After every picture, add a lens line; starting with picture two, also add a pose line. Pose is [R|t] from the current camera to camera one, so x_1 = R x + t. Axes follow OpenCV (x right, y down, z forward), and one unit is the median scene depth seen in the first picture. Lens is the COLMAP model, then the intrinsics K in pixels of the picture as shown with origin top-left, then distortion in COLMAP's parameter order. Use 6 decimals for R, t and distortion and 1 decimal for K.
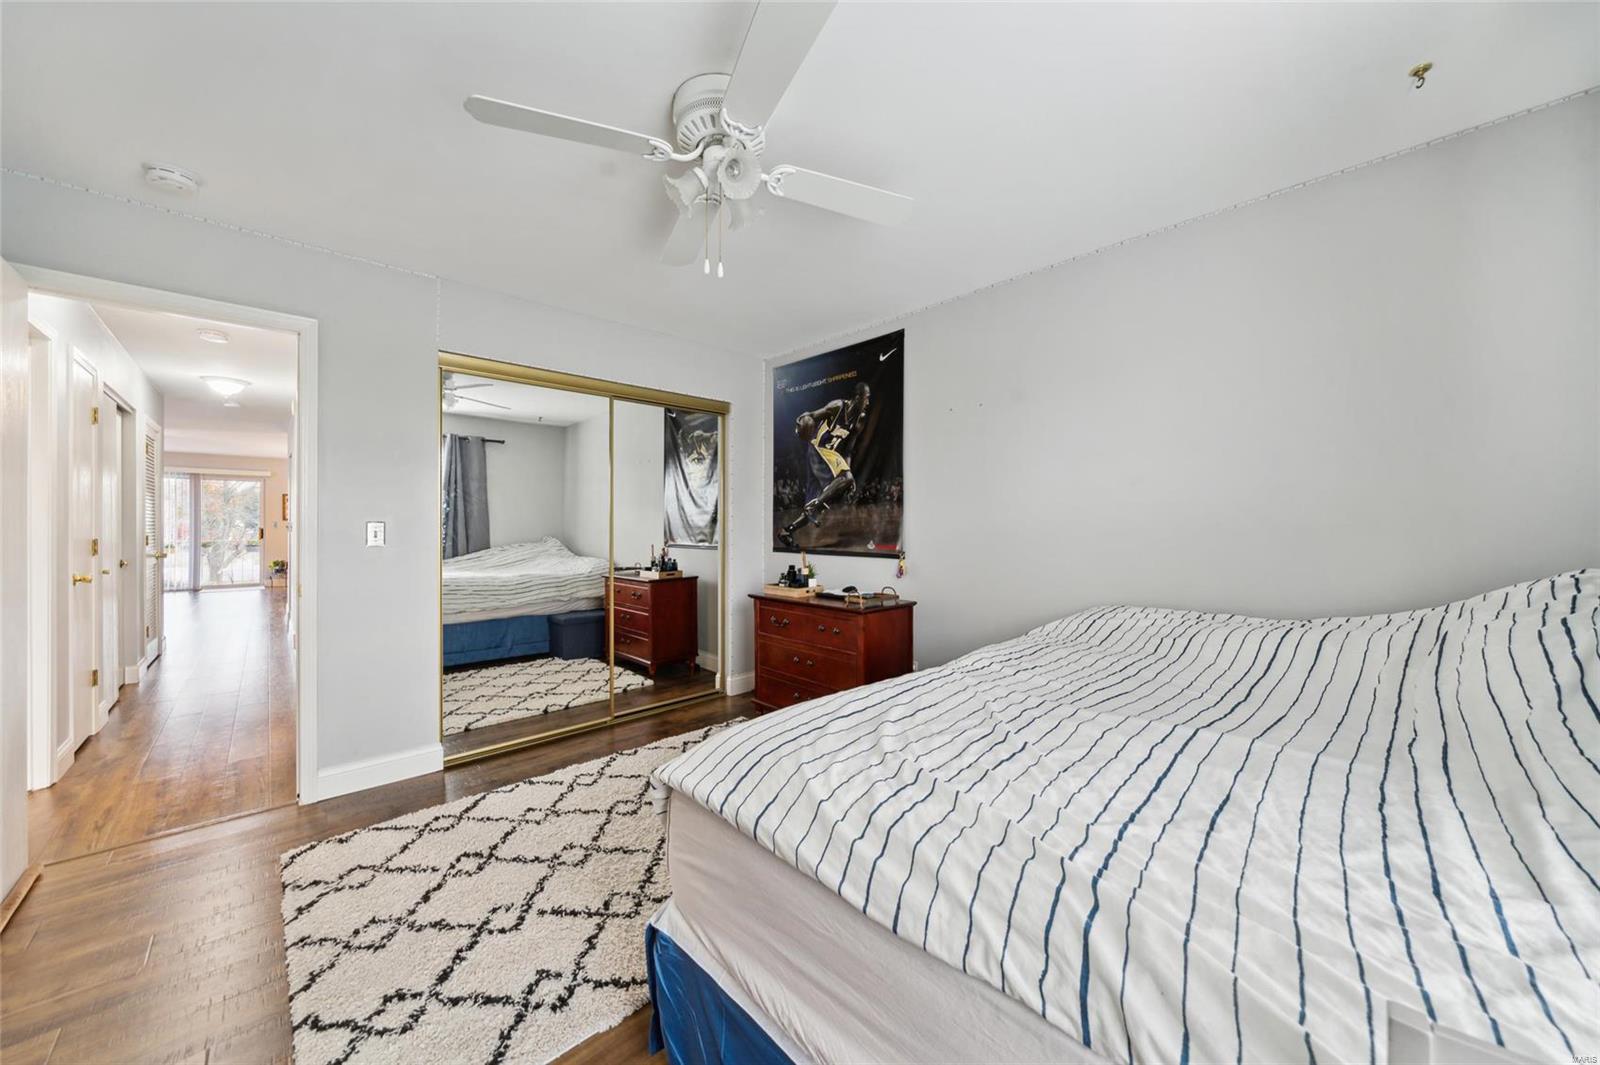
lens RADIAL K [[559.3, 0, 792.6], [0, 559.3, 534.2], [0, 0, 1]] dist [-0.001473, -0.000151]
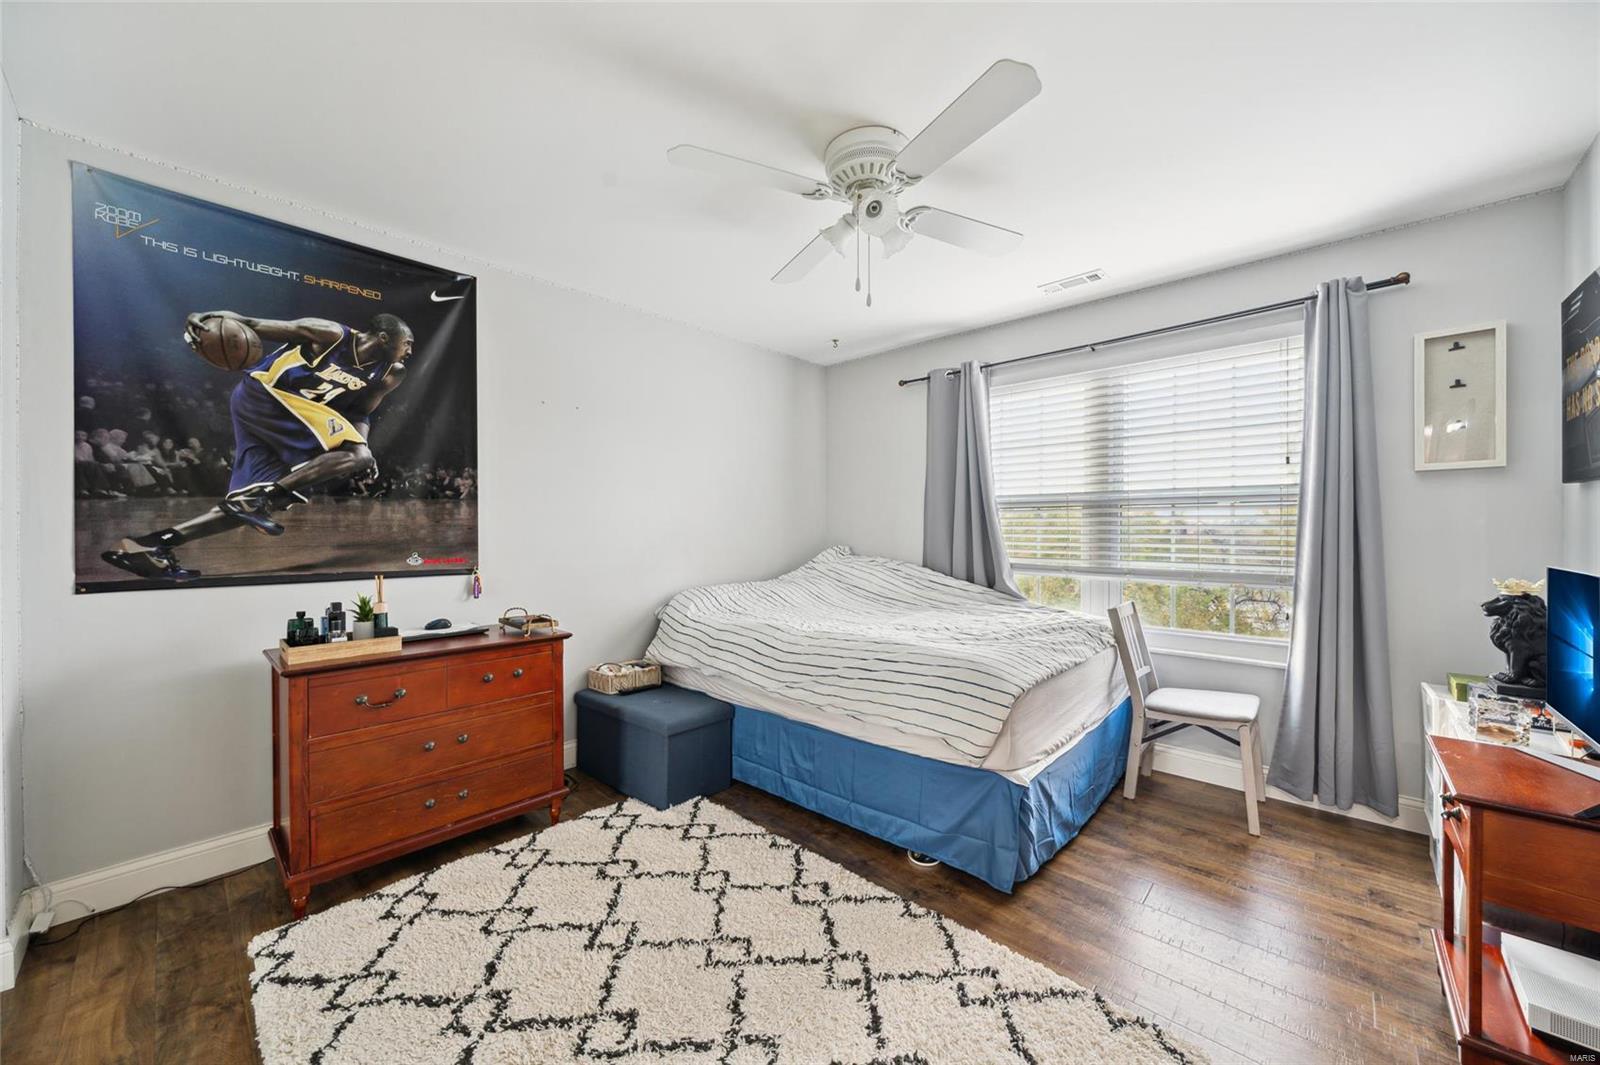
lens RADIAL K [[583.7, 0, 801.4], [0, 583.7, 540.5], [0, 0, 1]] dist [-0.001200, -0.000065]
pose [[-0.054713, -0.017284, 0.998353, -0.574842], [0.018970, 0.999652, 0.018346, -0.007772], [-0.998322, 0.019942, -0.054366, 0.536895]]
